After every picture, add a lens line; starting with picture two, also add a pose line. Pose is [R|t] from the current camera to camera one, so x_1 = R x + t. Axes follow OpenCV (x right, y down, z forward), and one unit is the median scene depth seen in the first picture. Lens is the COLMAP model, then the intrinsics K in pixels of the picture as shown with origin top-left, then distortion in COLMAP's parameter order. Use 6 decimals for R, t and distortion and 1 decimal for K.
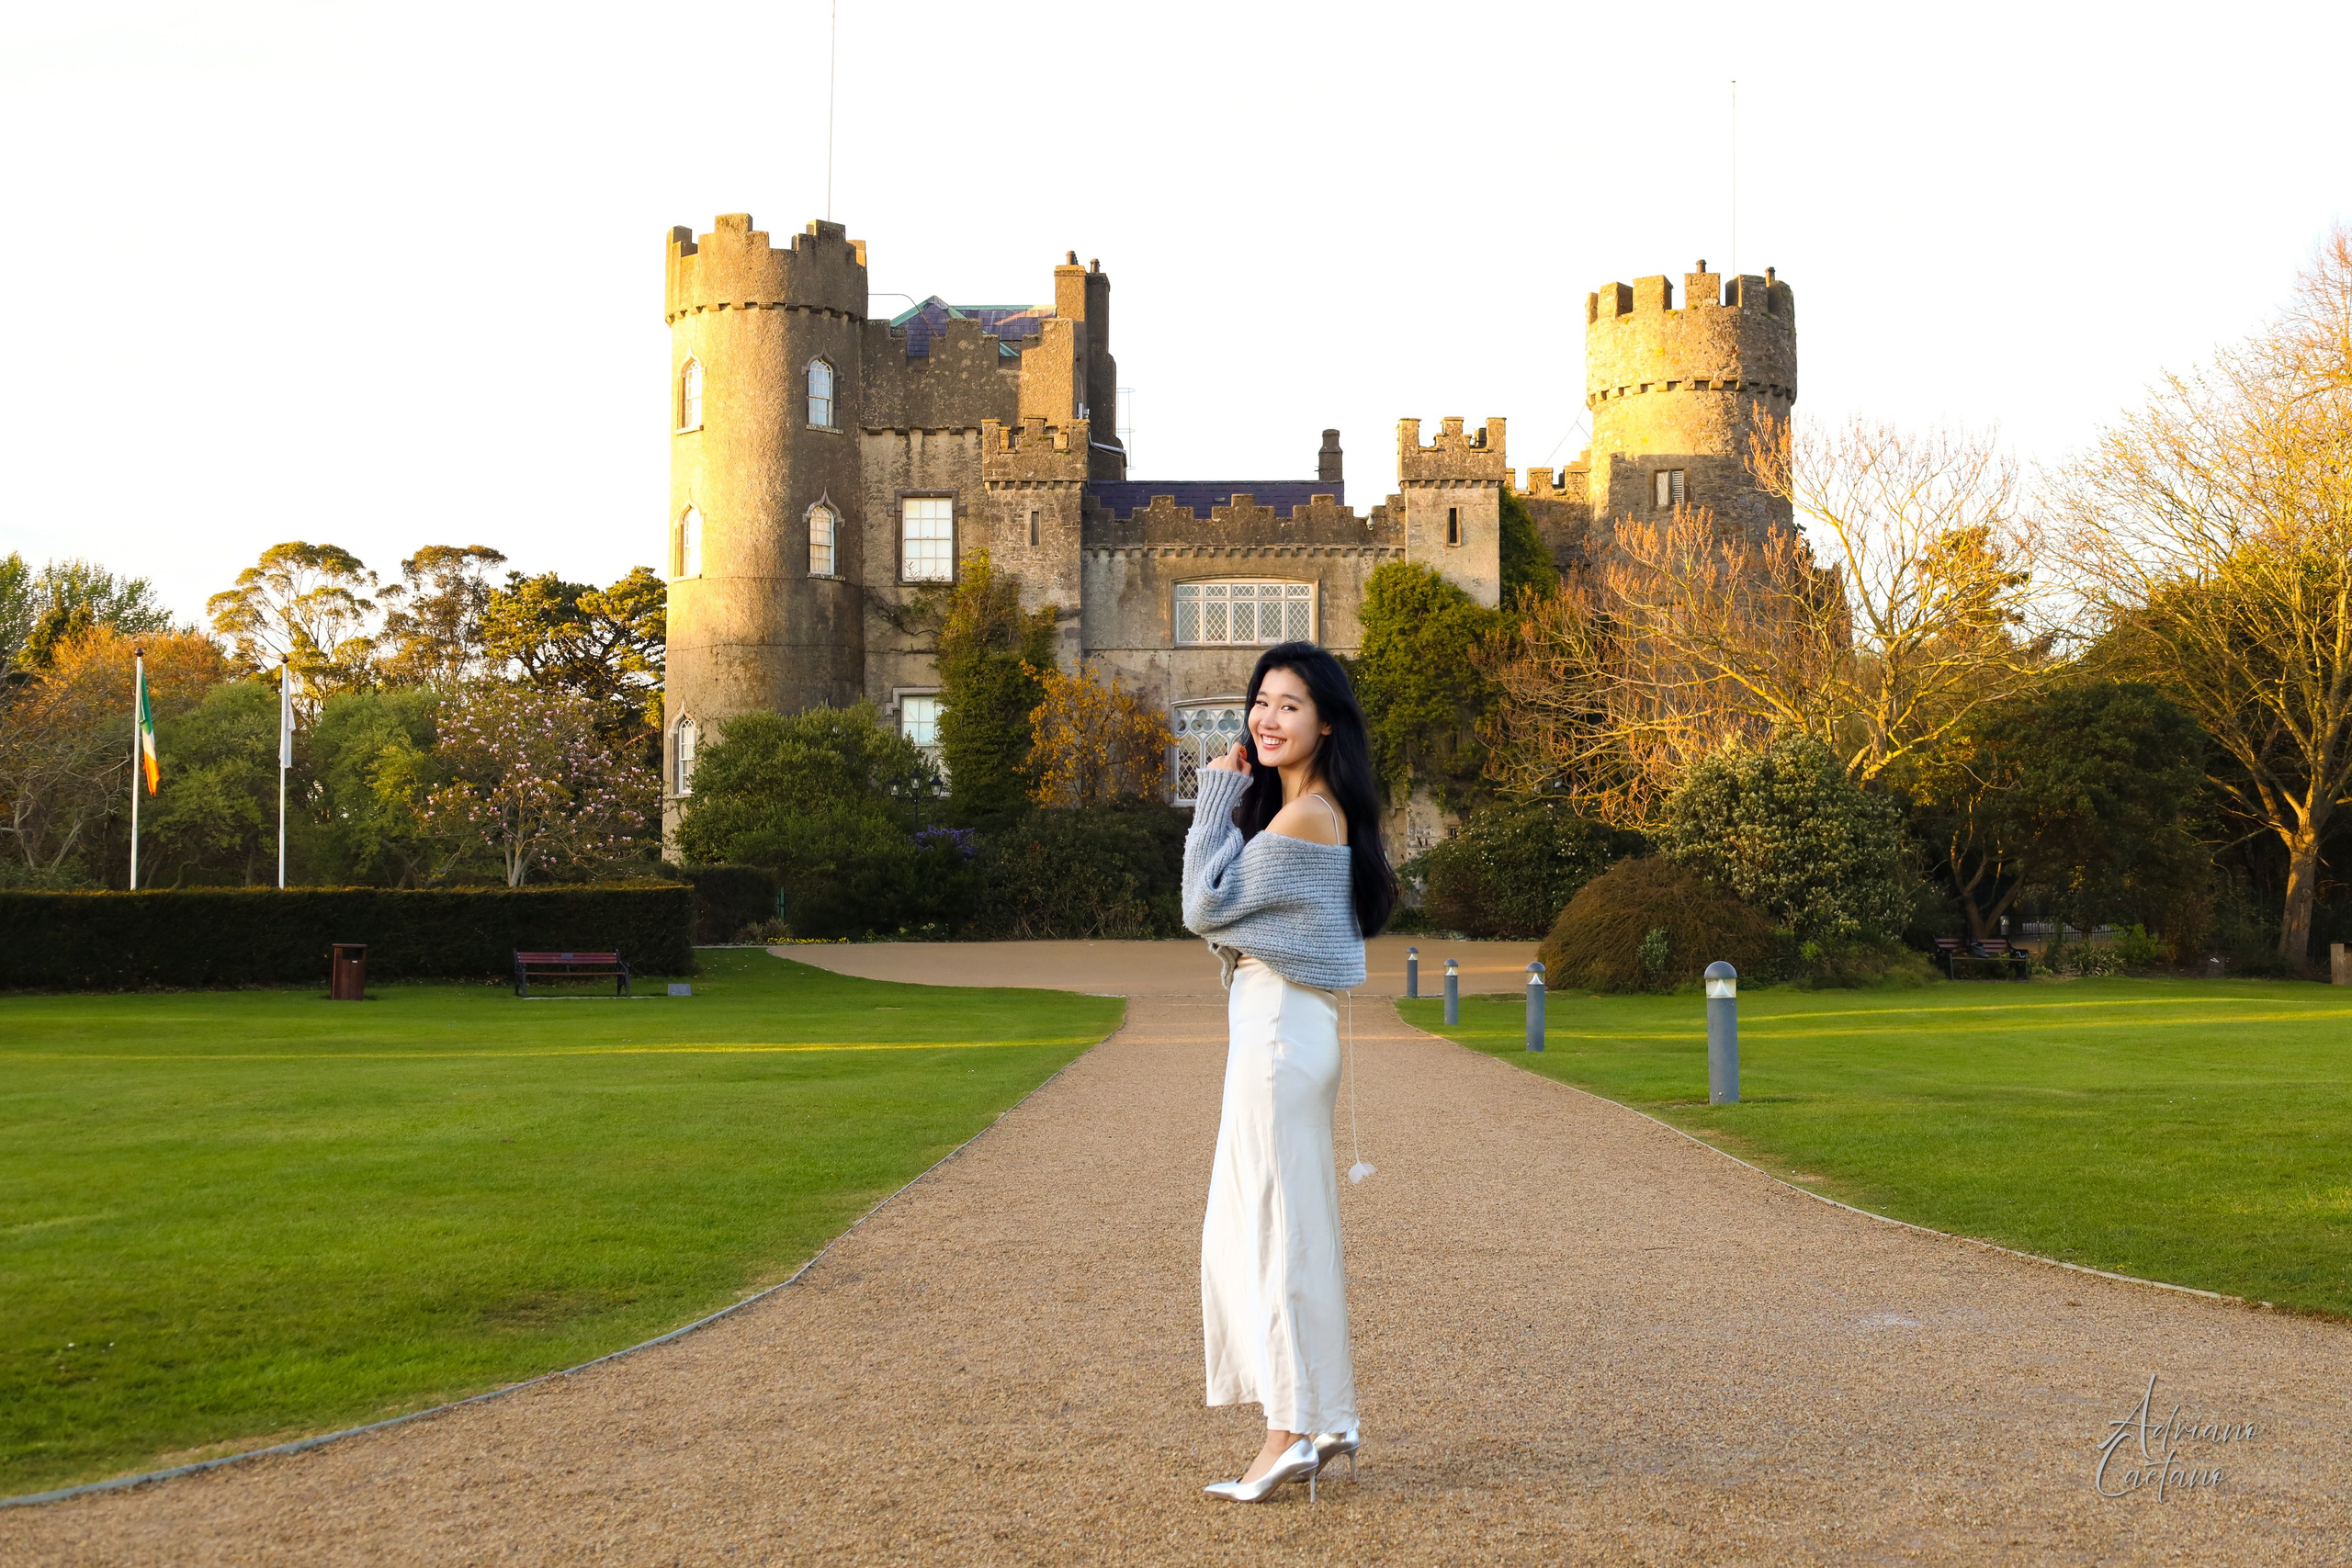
lens RADIAL K [[3035.7, 0, 1175.8], [0, 3035.7, 795.8], [0, 0, 1]] dist [-0.010768, 0.007679]
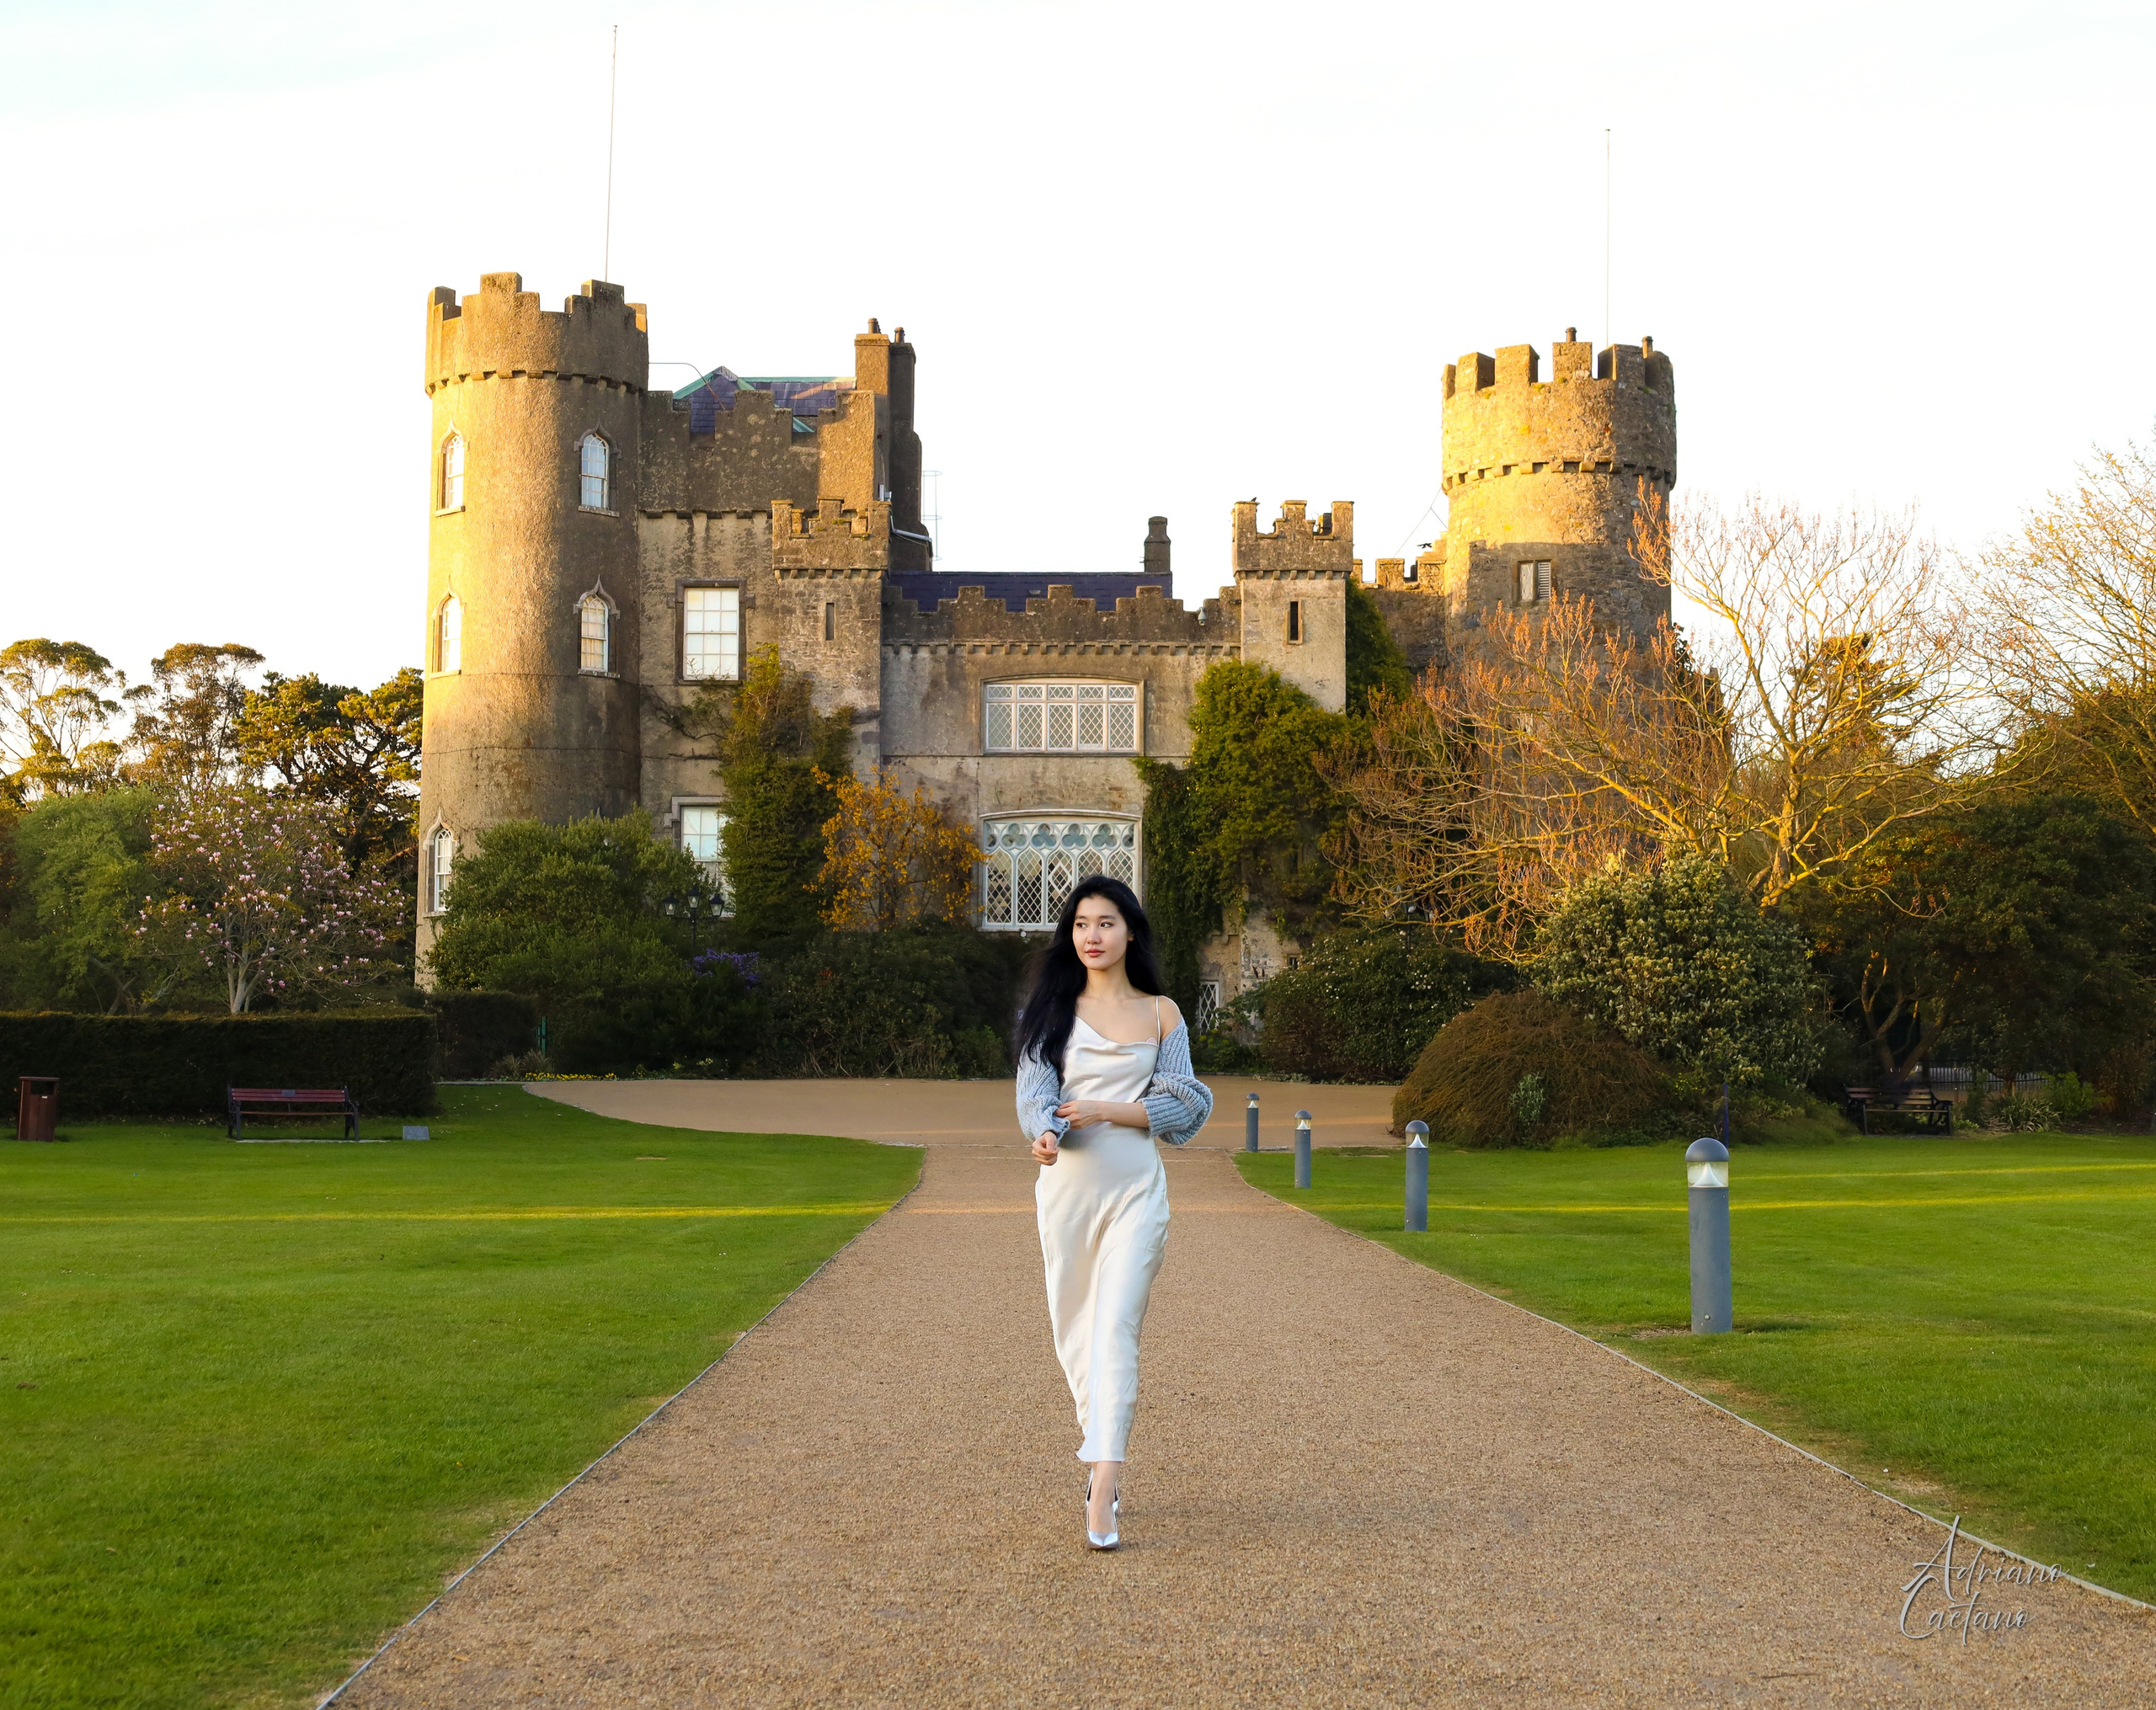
lens RADIAL K [[2518.1, 0, 924.6], [0, 2518.1, 860.1], [0, 0, 1]] dist [-0.060563, 0.026949]
pose [[0.999631, 0.007572, -0.026075, 0.001924], [-0.008288, 0.999588, -0.027482, 0.003421], [0.025856, 0.027688, 0.999282, 0.267595]]
